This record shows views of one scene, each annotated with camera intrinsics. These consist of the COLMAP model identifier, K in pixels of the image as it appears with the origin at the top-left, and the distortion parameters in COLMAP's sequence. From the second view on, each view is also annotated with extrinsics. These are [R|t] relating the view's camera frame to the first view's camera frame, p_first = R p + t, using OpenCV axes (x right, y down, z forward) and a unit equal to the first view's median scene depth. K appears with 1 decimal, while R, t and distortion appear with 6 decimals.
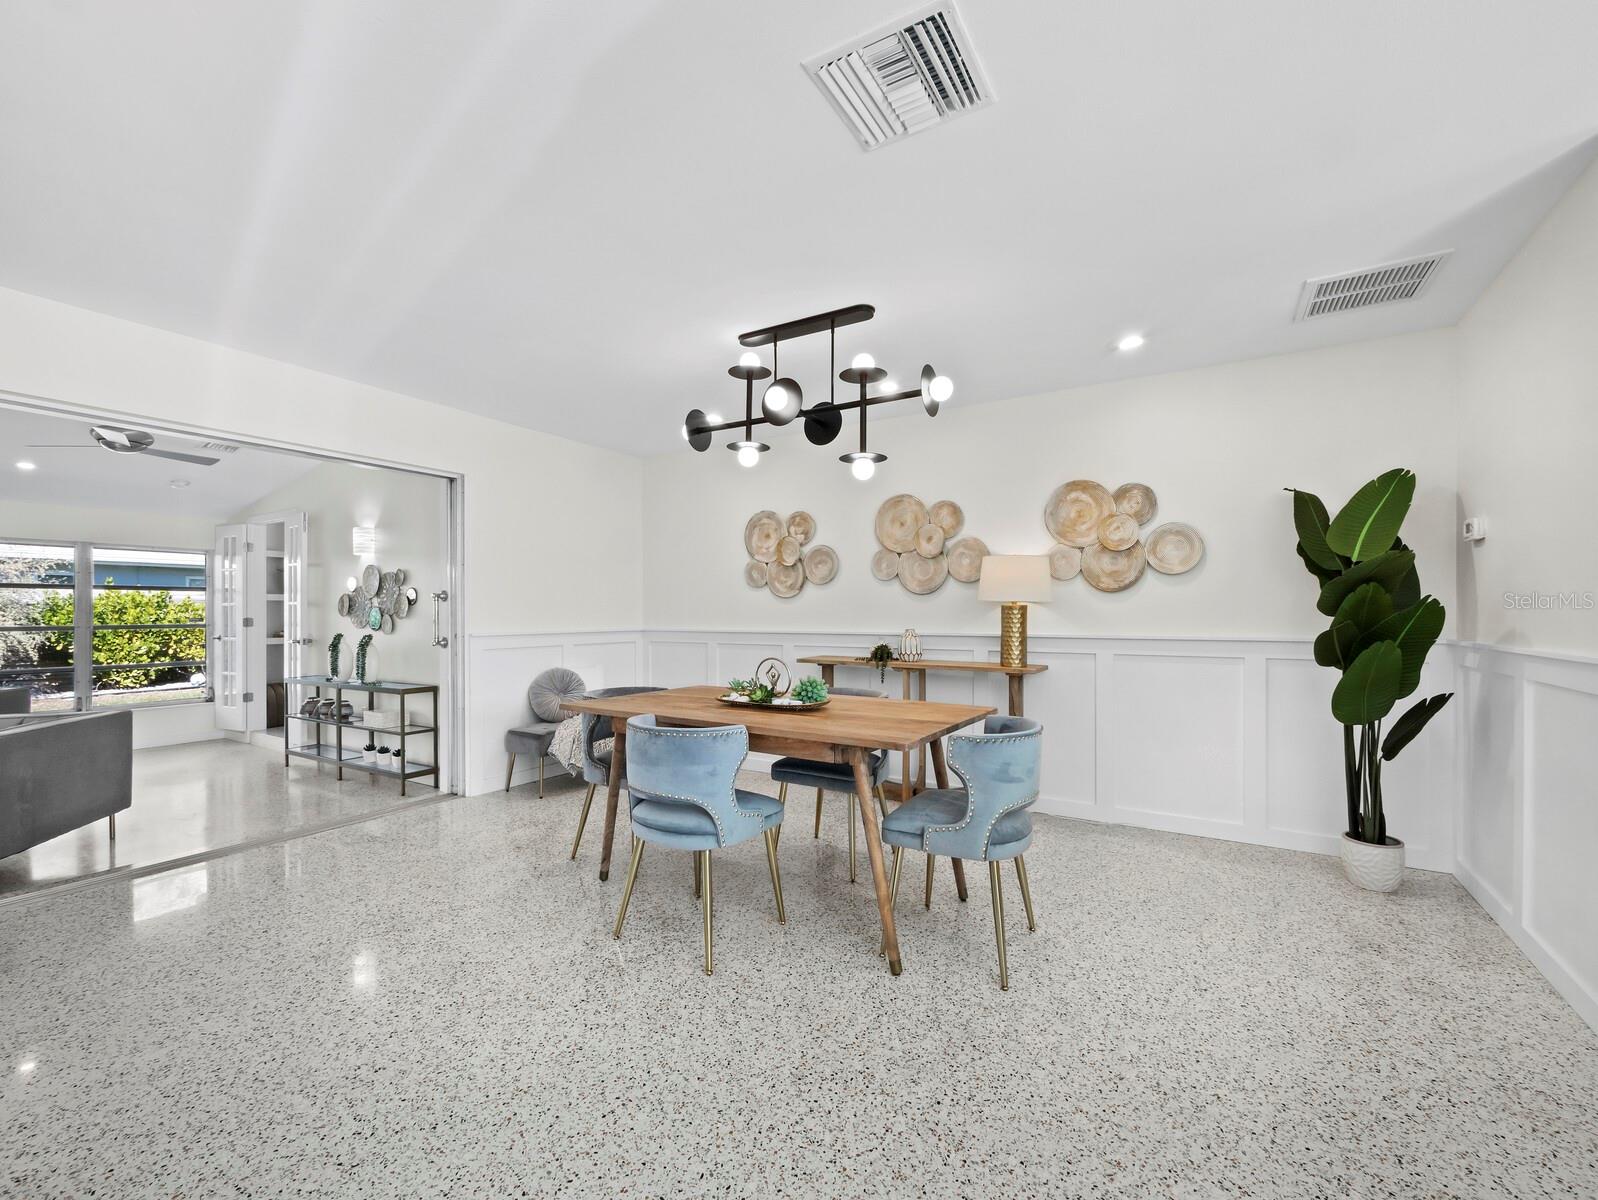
lens RADIAL K [[674.3, 0, 800.6], [0, 674.3, 610.4], [0, 0, 1]] dist [-0.006131, 0.000842]
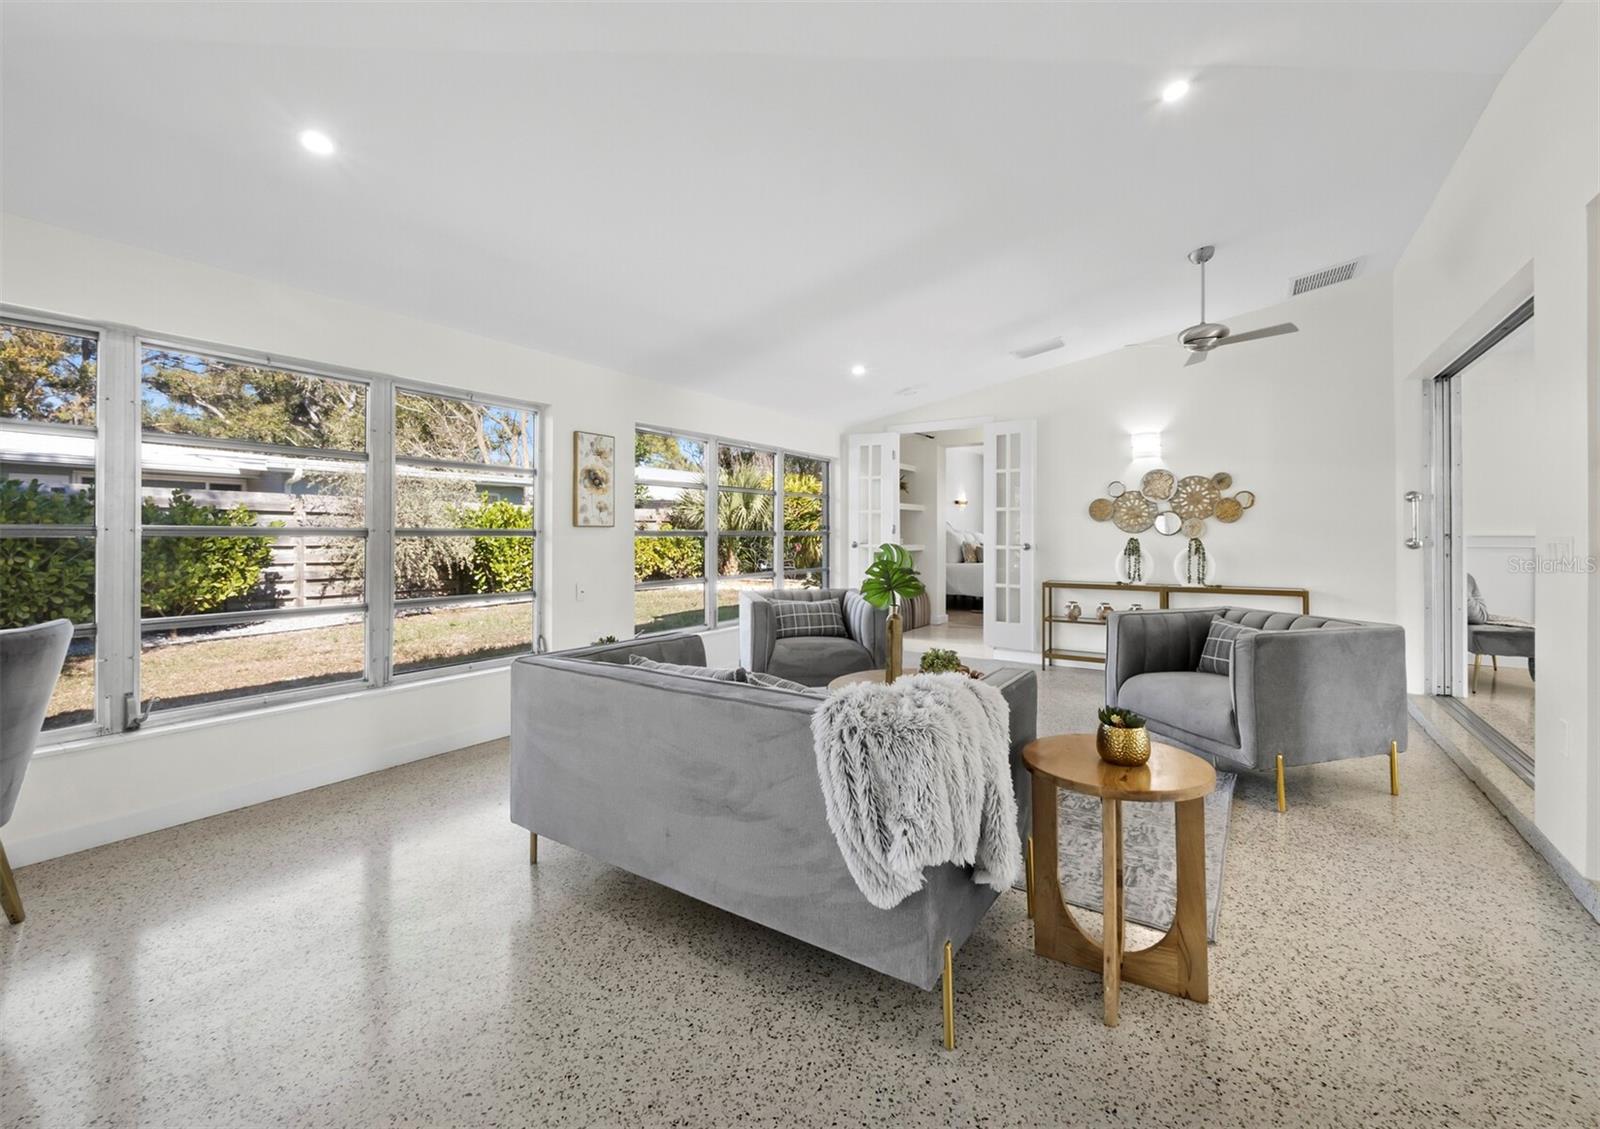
lens RADIAL K [[667.6, 0, 806.1], [0, 667.6, 529.6], [0, 0, 1]] dist [-0.002375, -0.000072]
pose [[0.999419, 0.002989, -0.033953, -1.367972], [-0.003119, 0.999988, -0.003769, 0.033451], [0.033942, 0.003873, 0.999416, -0.016232]]
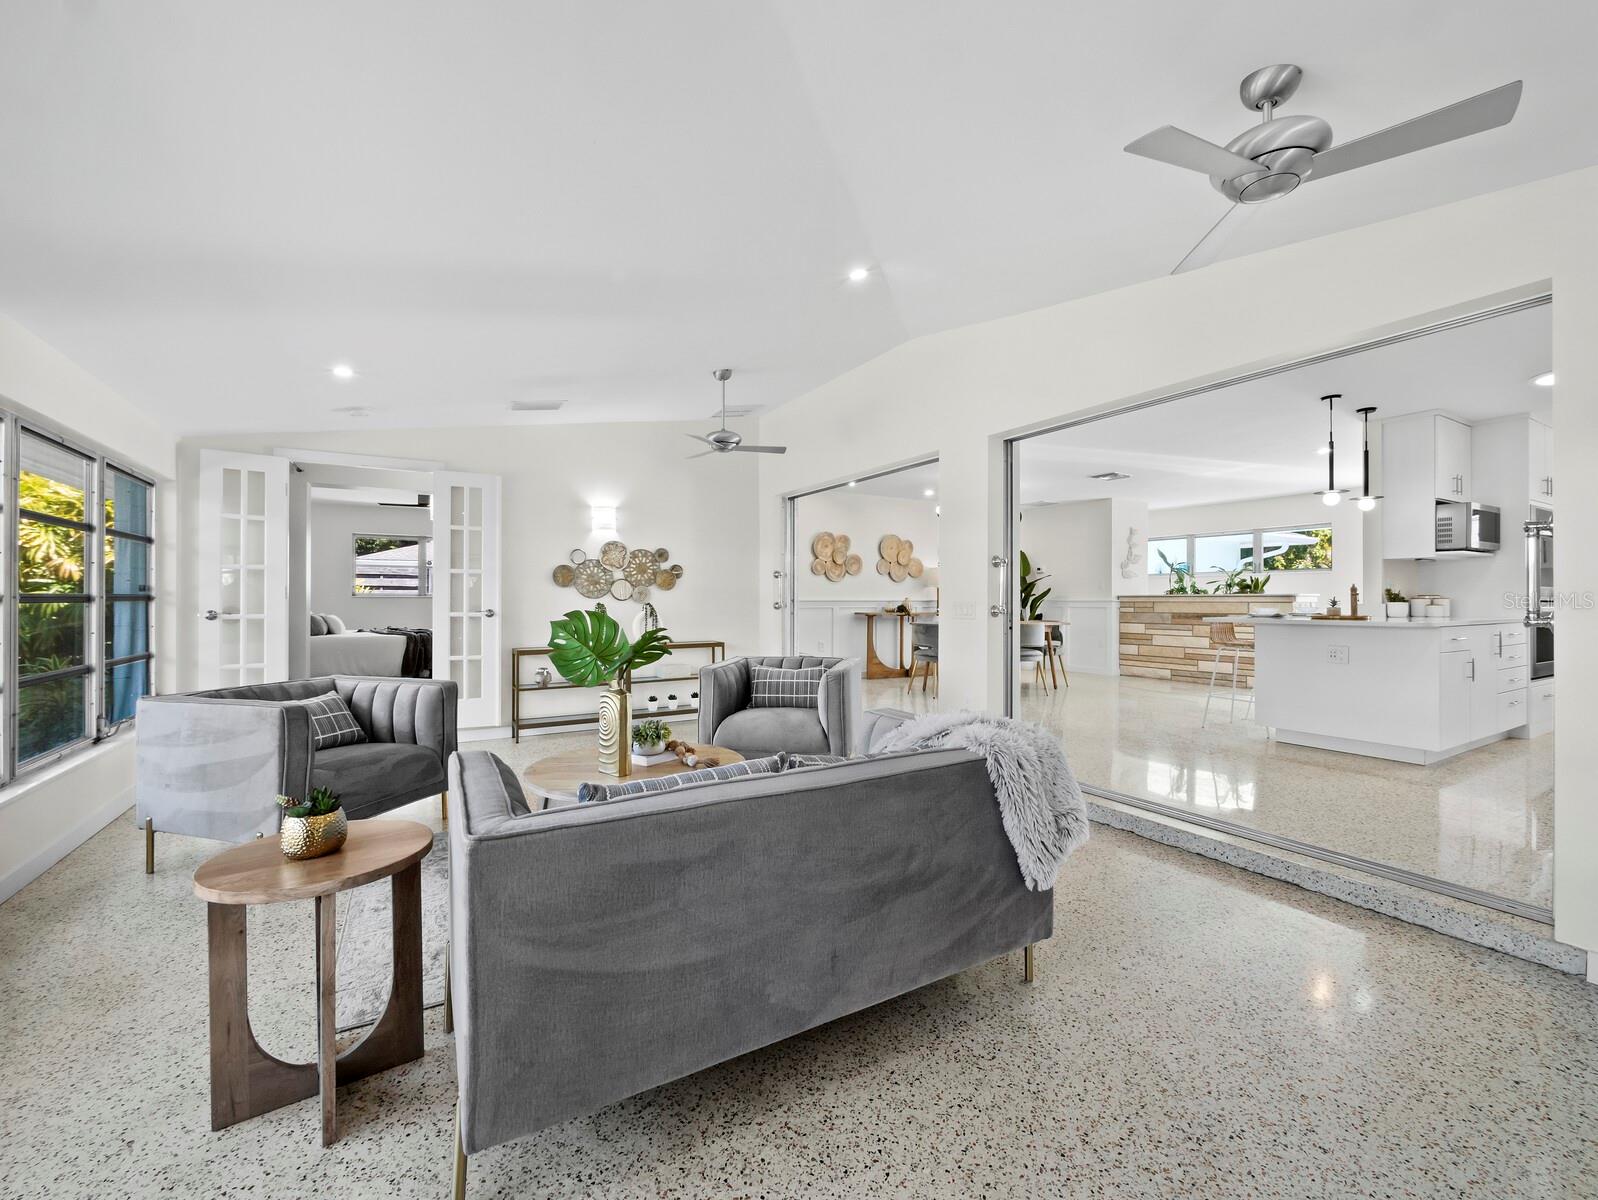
lens RADIAL K [[669.8, 0, 804.0], [0, 669.8, 597.1], [0, 0, 1]] dist [-0.006855, 0.000798]
pose [[0.471633, 0.006341, 0.881772, -1.776477], [-0.003721, 0.999980, -0.005201, 0.036007], [-0.881787, -0.000828, 0.471647, 0.242067]]
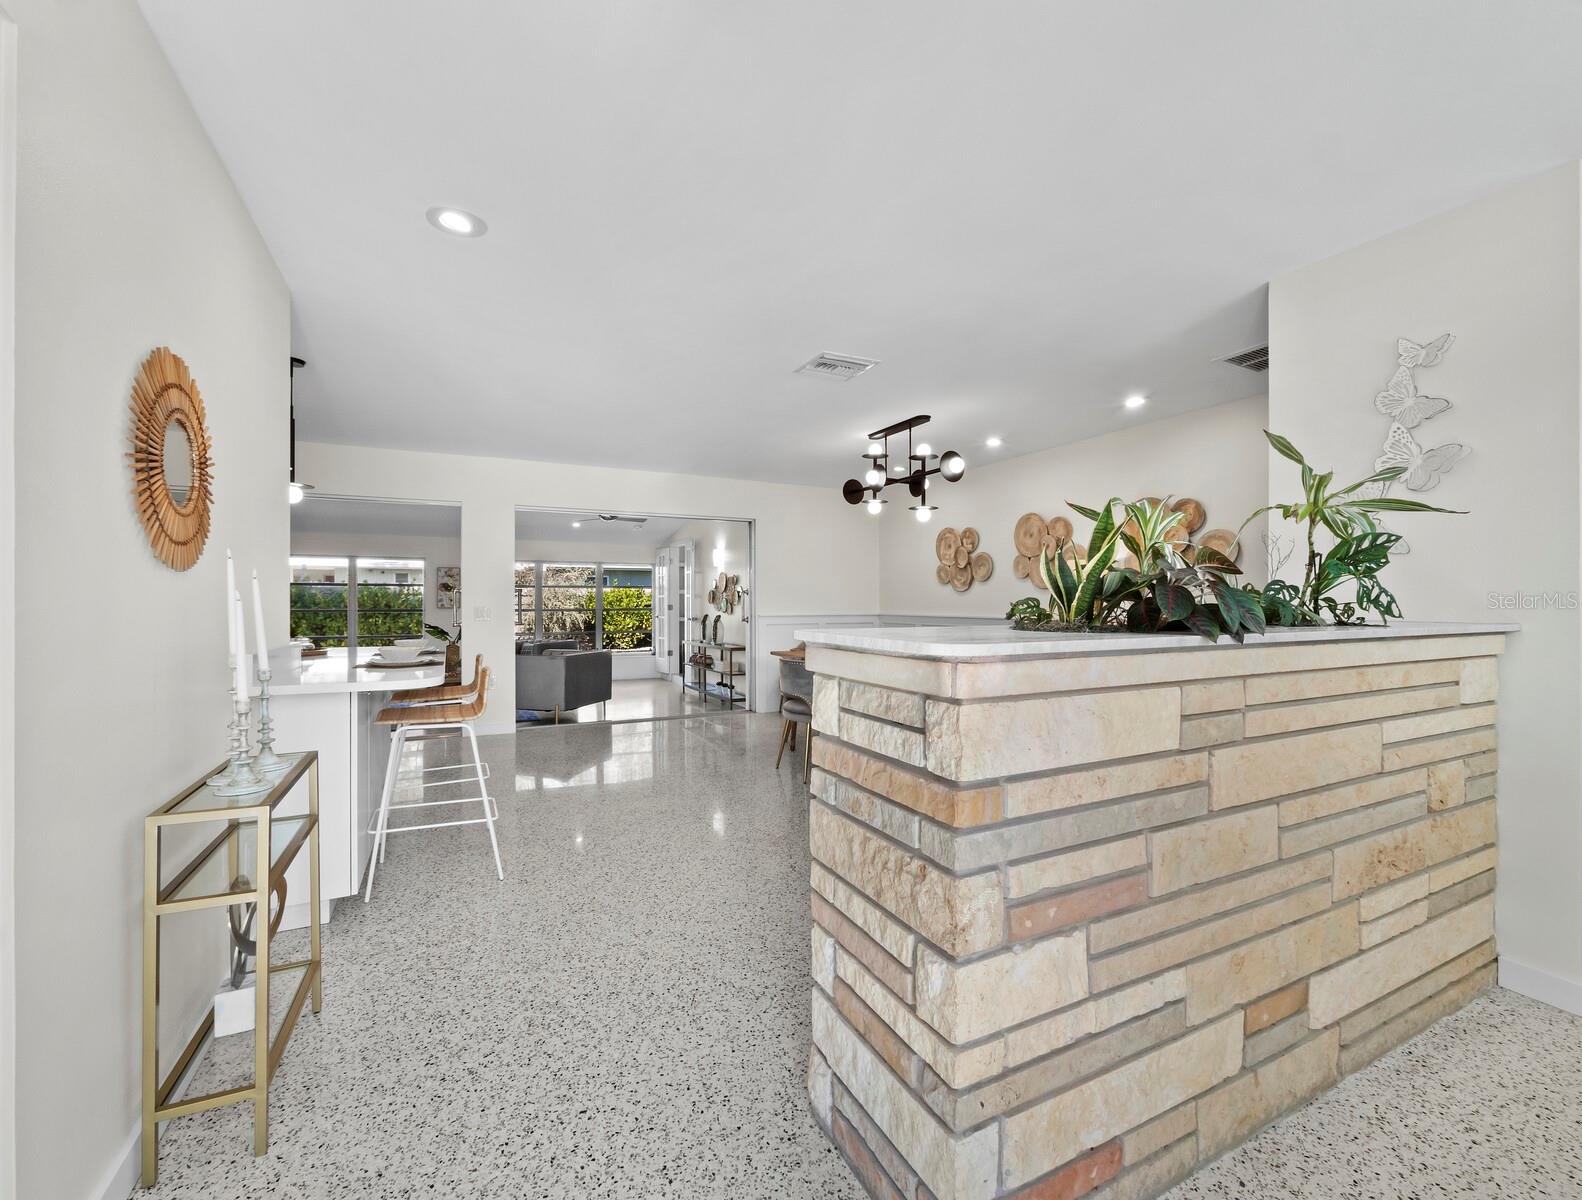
lens RADIAL K [[666.9, 0, 786.4], [0, 666.9, 602.0], [0, 0, 1]] dist [-0.002679, -0.000107]
pose [[0.847050, 0.003230, -0.531503, 0.422268], [-0.001396, 0.999992, 0.003852, -0.002757], [0.531511, -0.002521, 0.847048, -0.341845]]
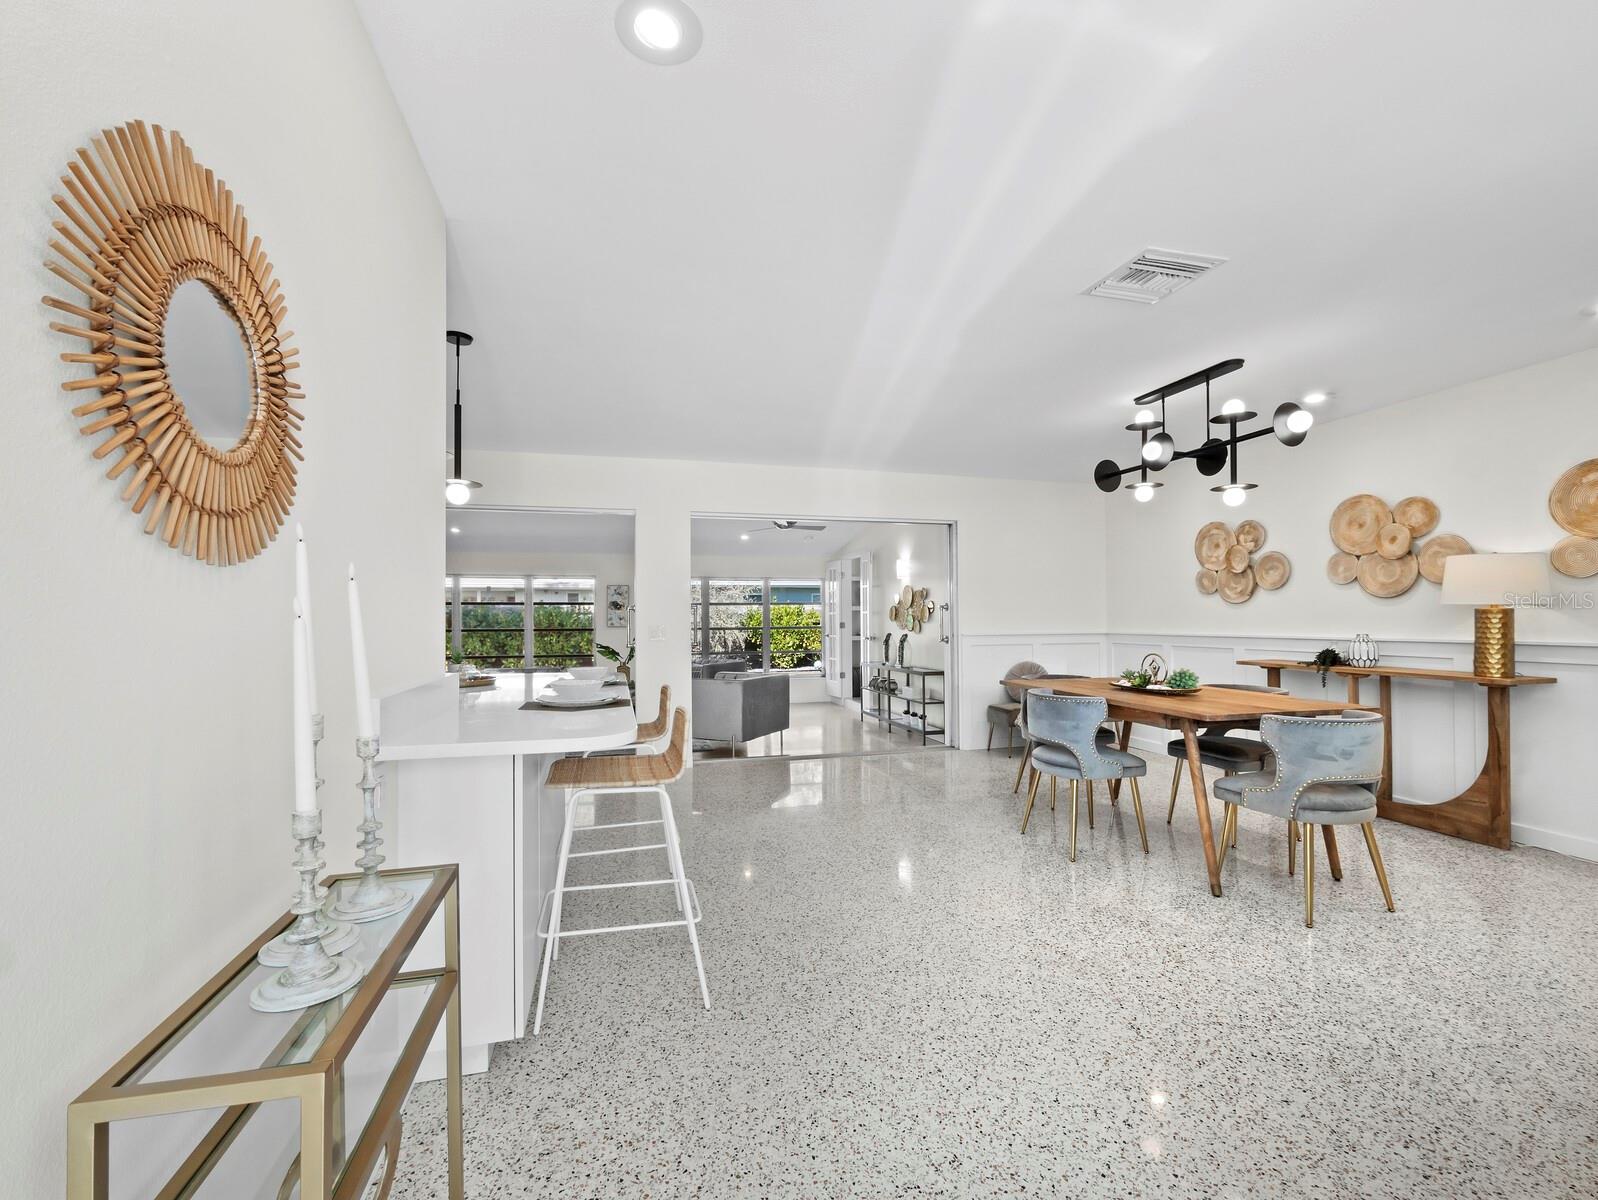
lens RADIAL K [[674.3, 0, 800.6], [0, 674.3, 610.4], [0, 0, 1]] dist [-0.006131, 0.000842]
pose [[0.726351, -0.011013, -0.687236, 0.219667], [0.005542, 0.999933, -0.010167, -0.001203], [0.687302, 0.003577, 0.726363, -0.239238]]
